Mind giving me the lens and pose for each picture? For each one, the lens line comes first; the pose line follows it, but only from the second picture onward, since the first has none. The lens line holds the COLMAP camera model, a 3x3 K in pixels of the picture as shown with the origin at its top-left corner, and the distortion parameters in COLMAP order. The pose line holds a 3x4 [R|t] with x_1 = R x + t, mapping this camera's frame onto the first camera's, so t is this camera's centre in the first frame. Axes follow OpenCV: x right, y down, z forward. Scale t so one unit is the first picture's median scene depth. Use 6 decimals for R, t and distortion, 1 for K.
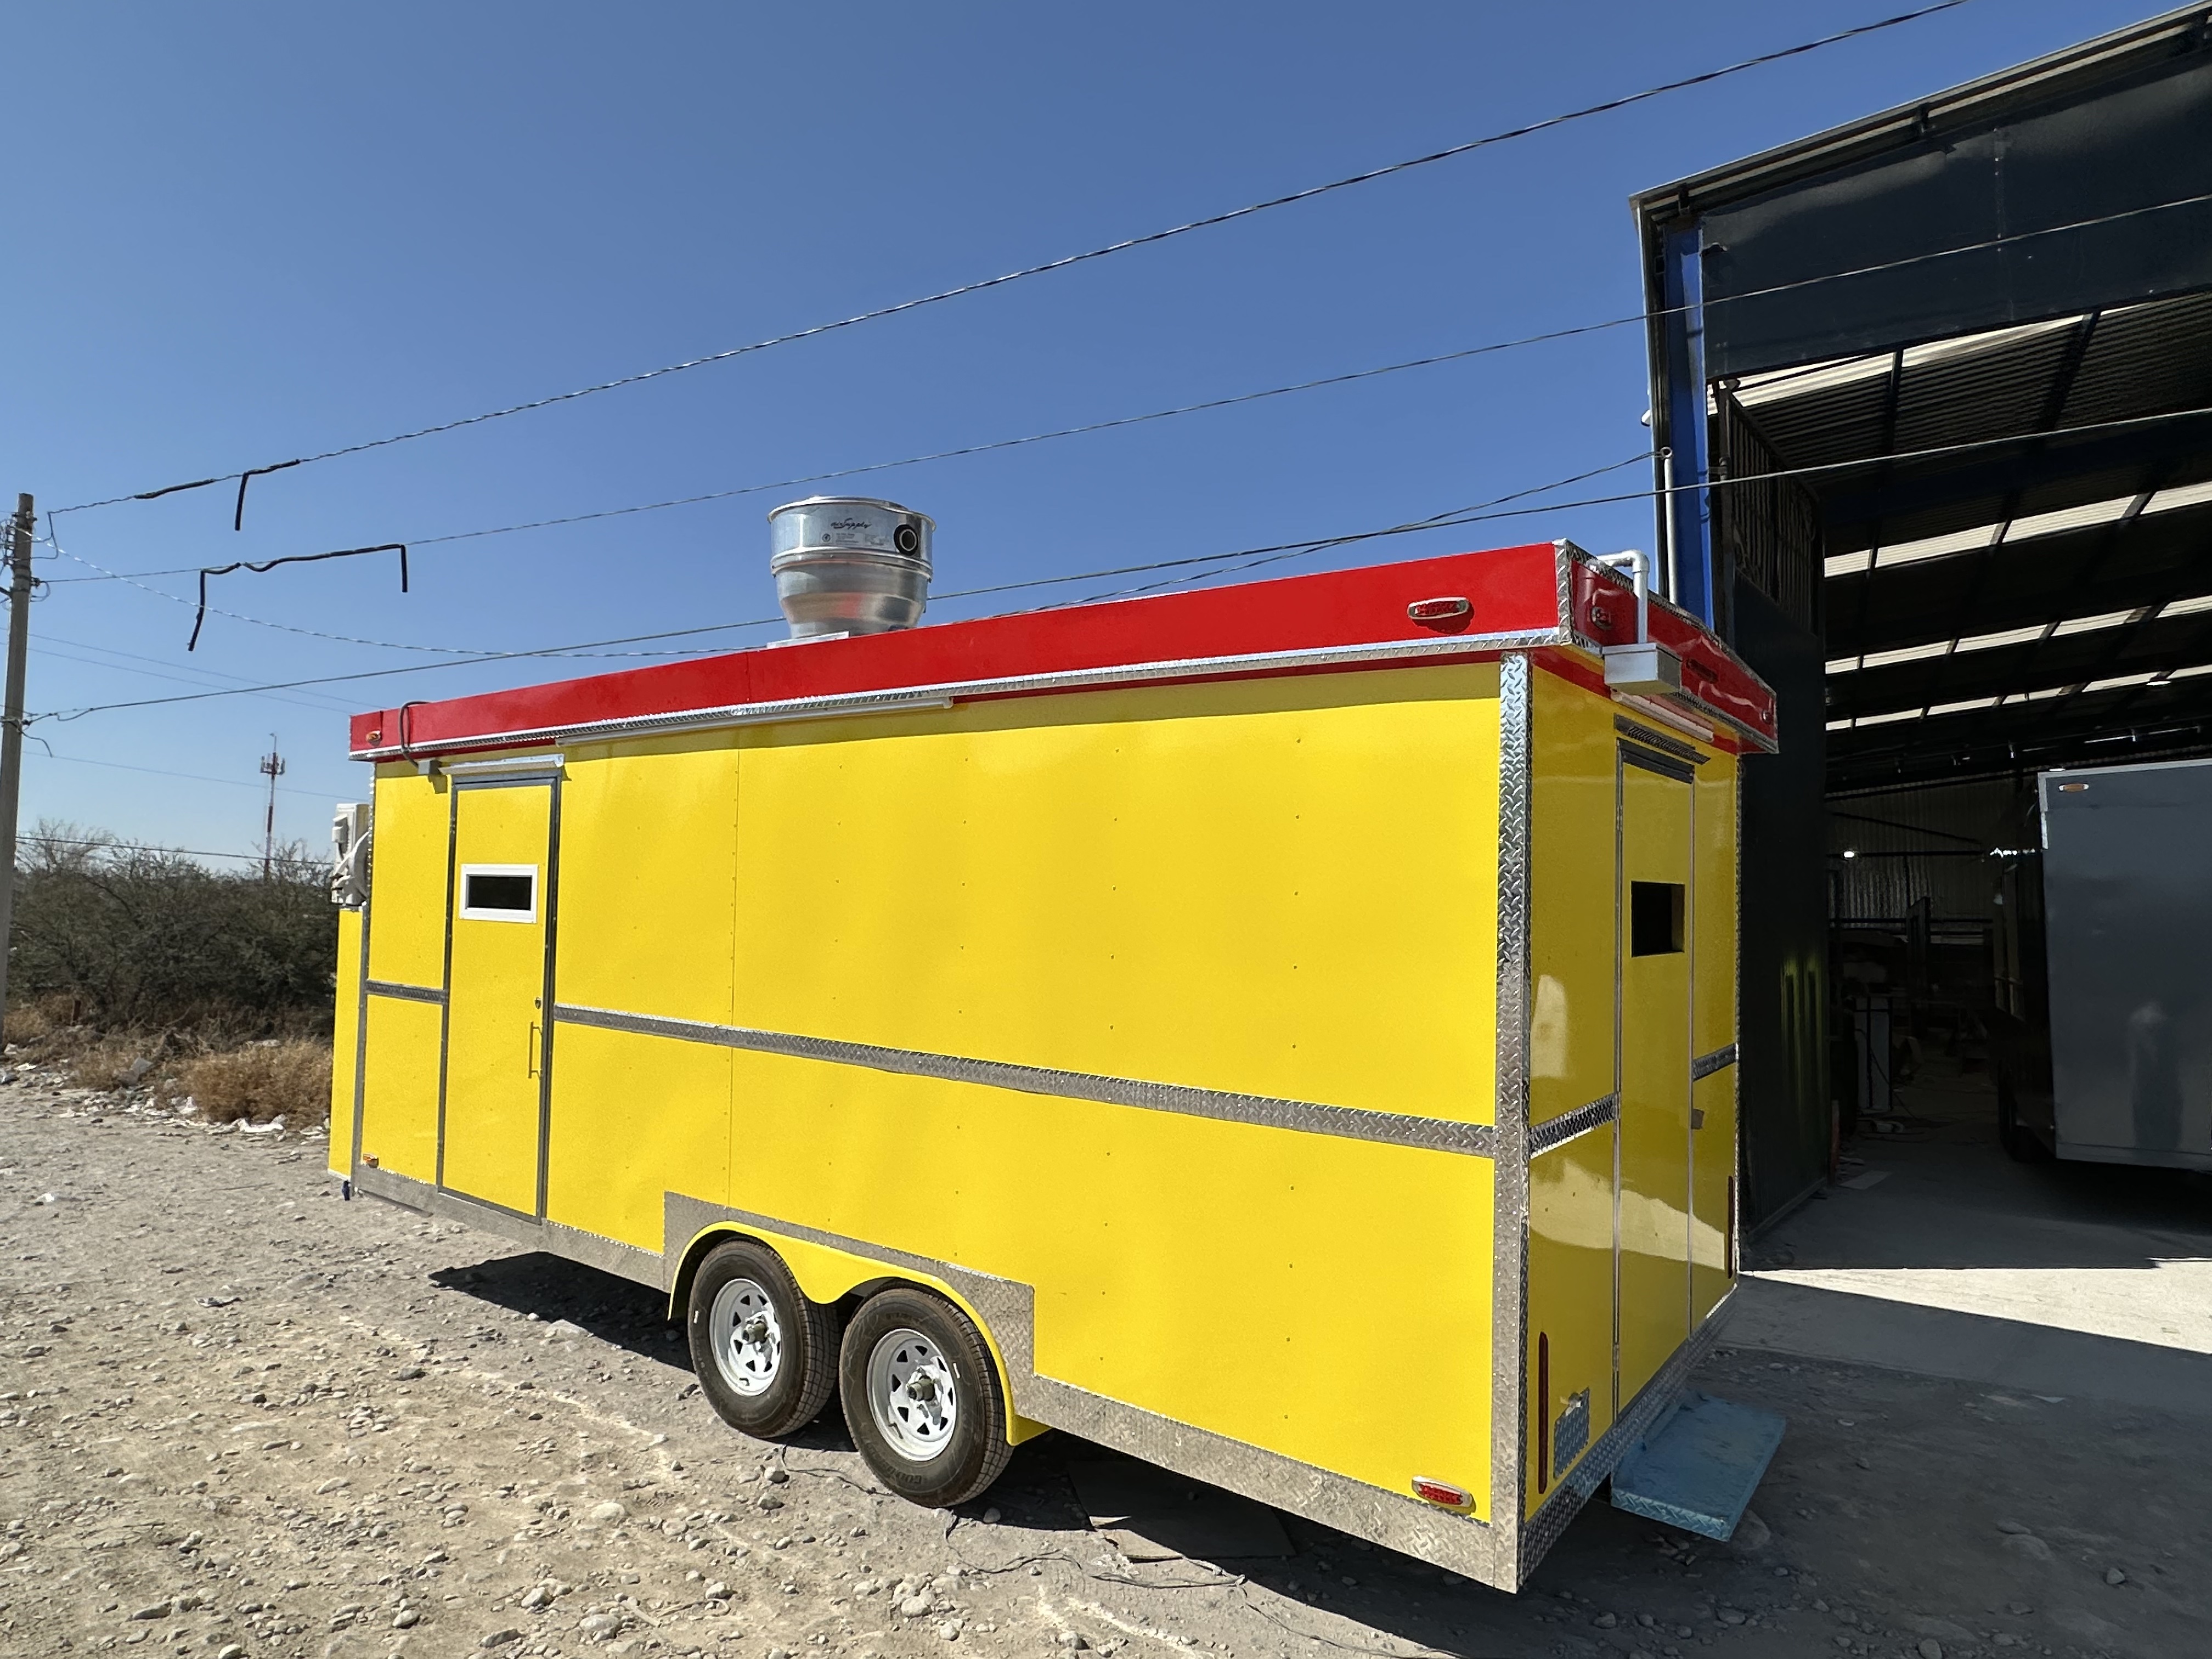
lens RADIAL K [[1279.6, 0, 1106.0], [0, 1279.6, 829.5], [0, 0, 1]] dist [-0.001109, 0.000264]
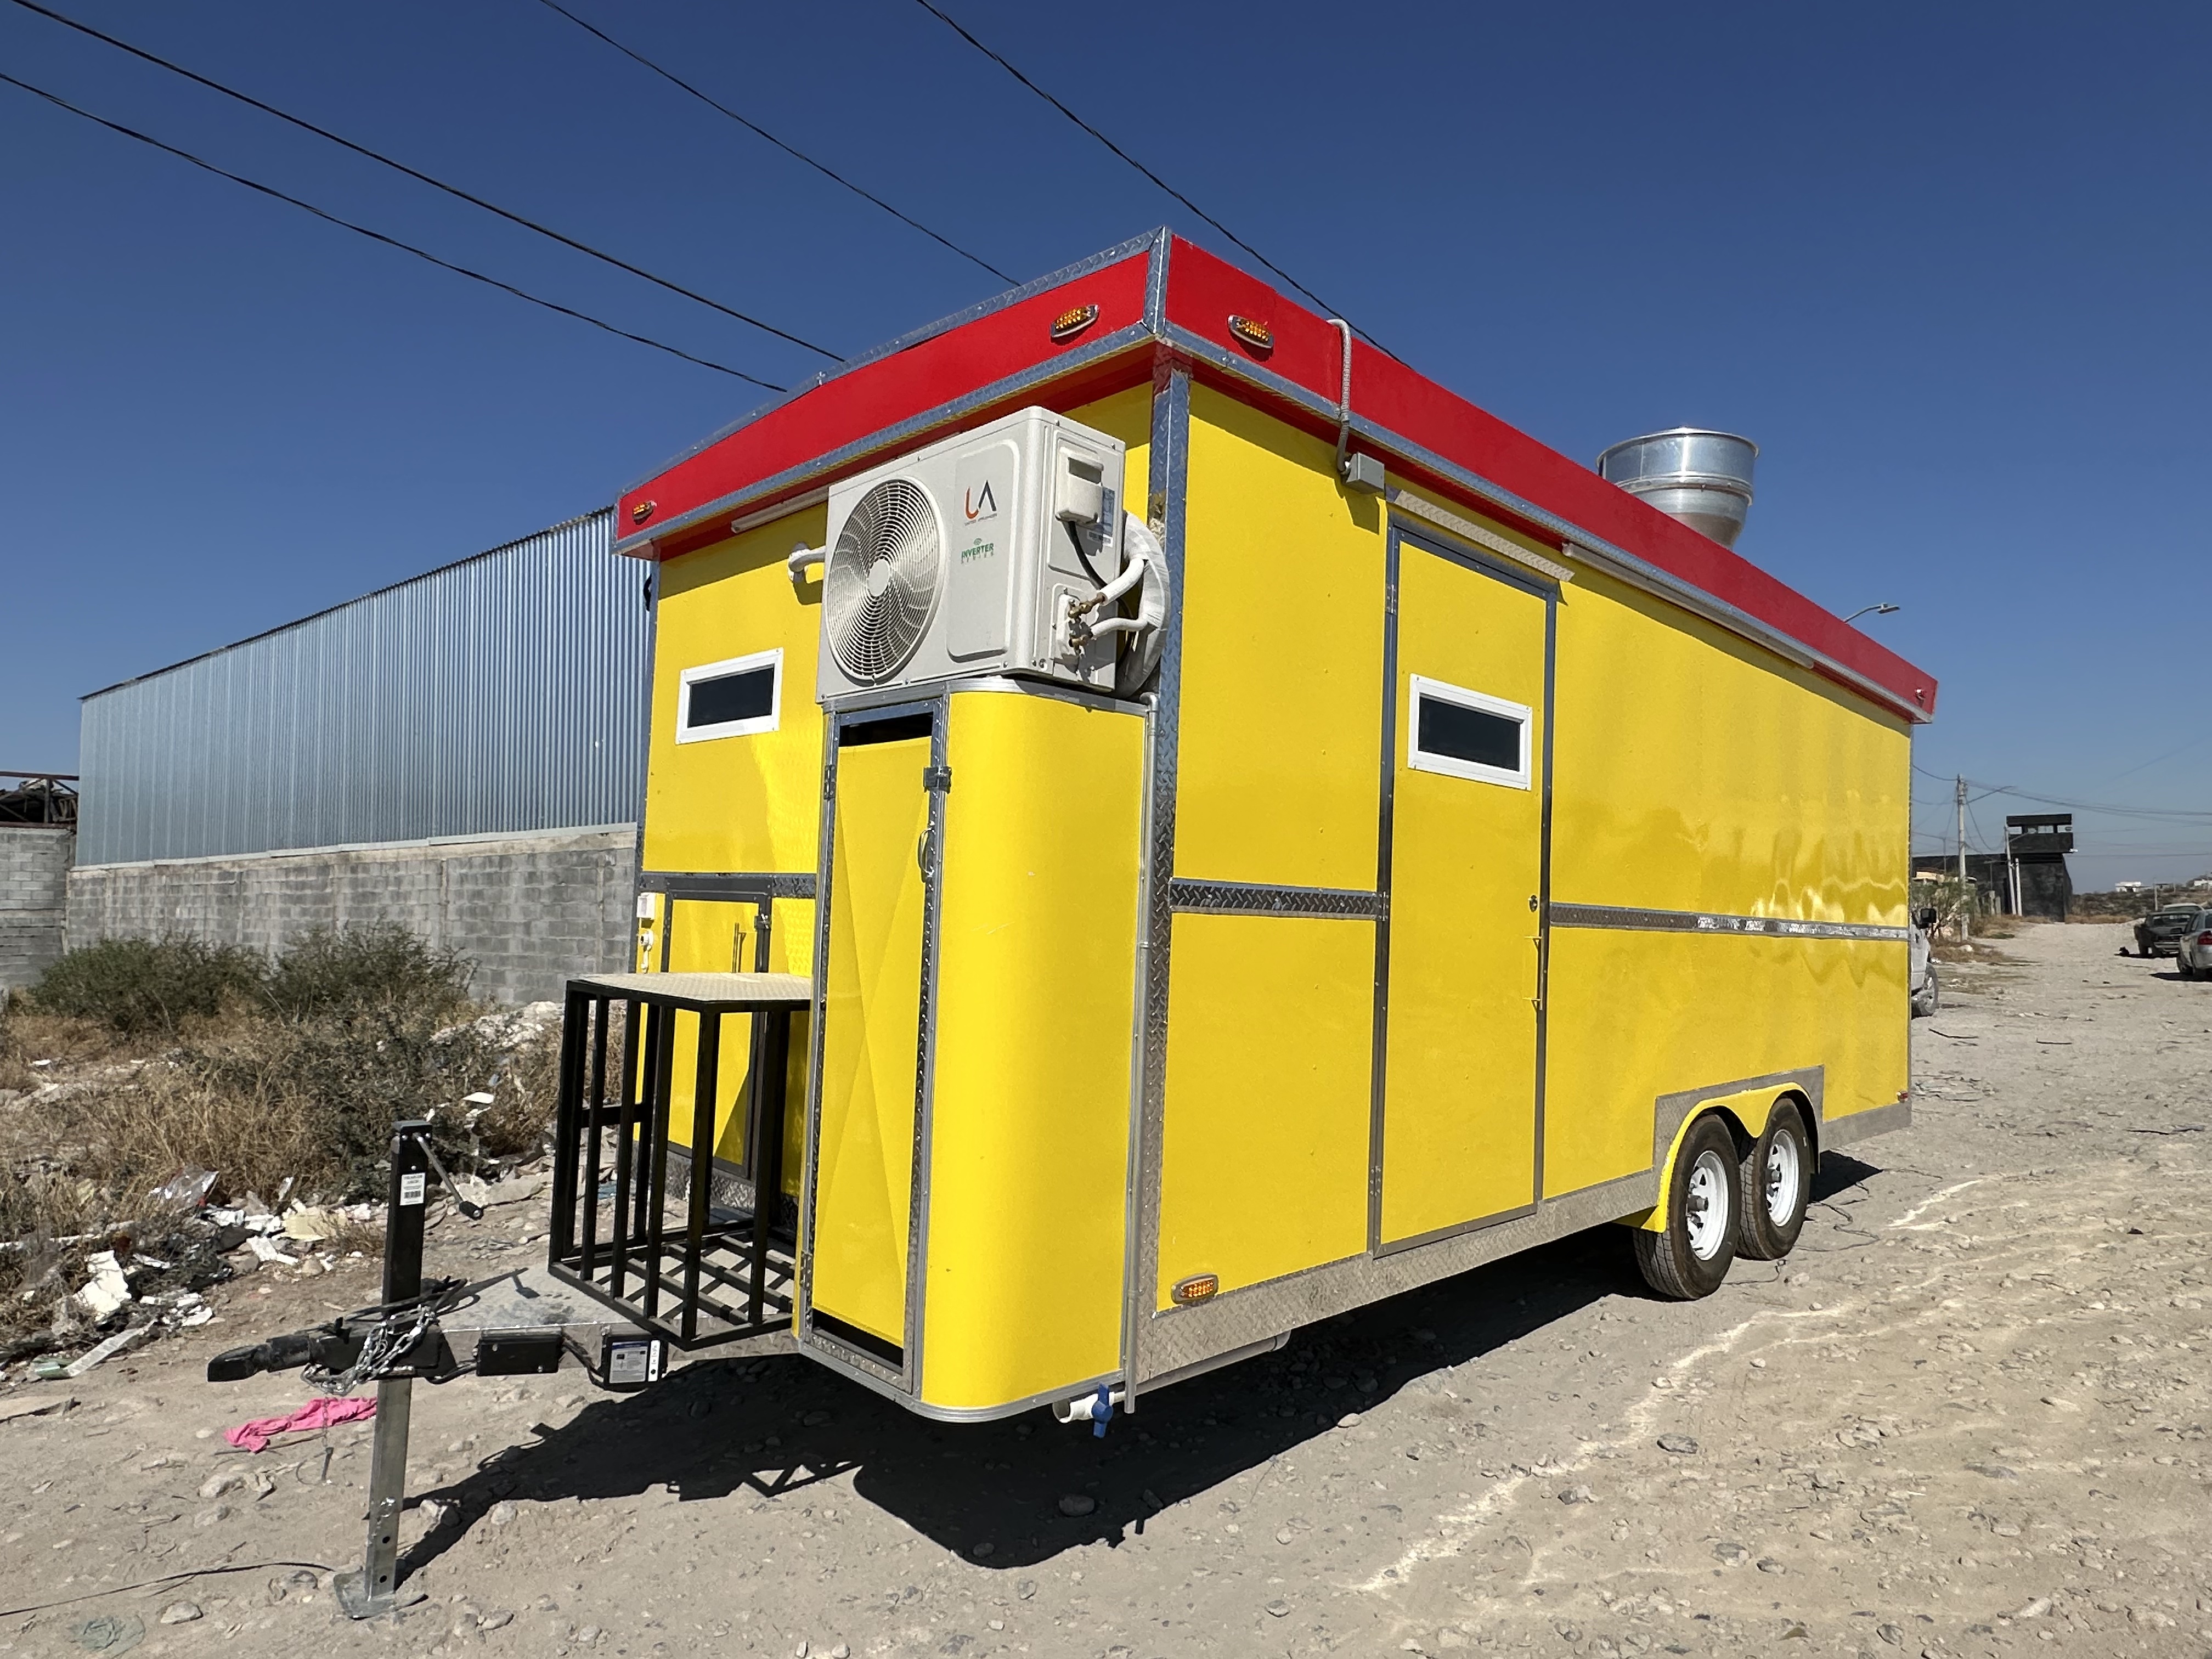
lens RADIAL K [[1279.6, 0, 1106.0], [0, 1279.6, 829.5], [0, 0, 1]] dist [-0.001109, 0.000264]
pose [[0.149932, 0.046676, 0.987594, -1.099826], [-0.080944, 0.996111, -0.034790, 0.129719], [-0.985377, -0.074724, 0.153127, 1.052982]]
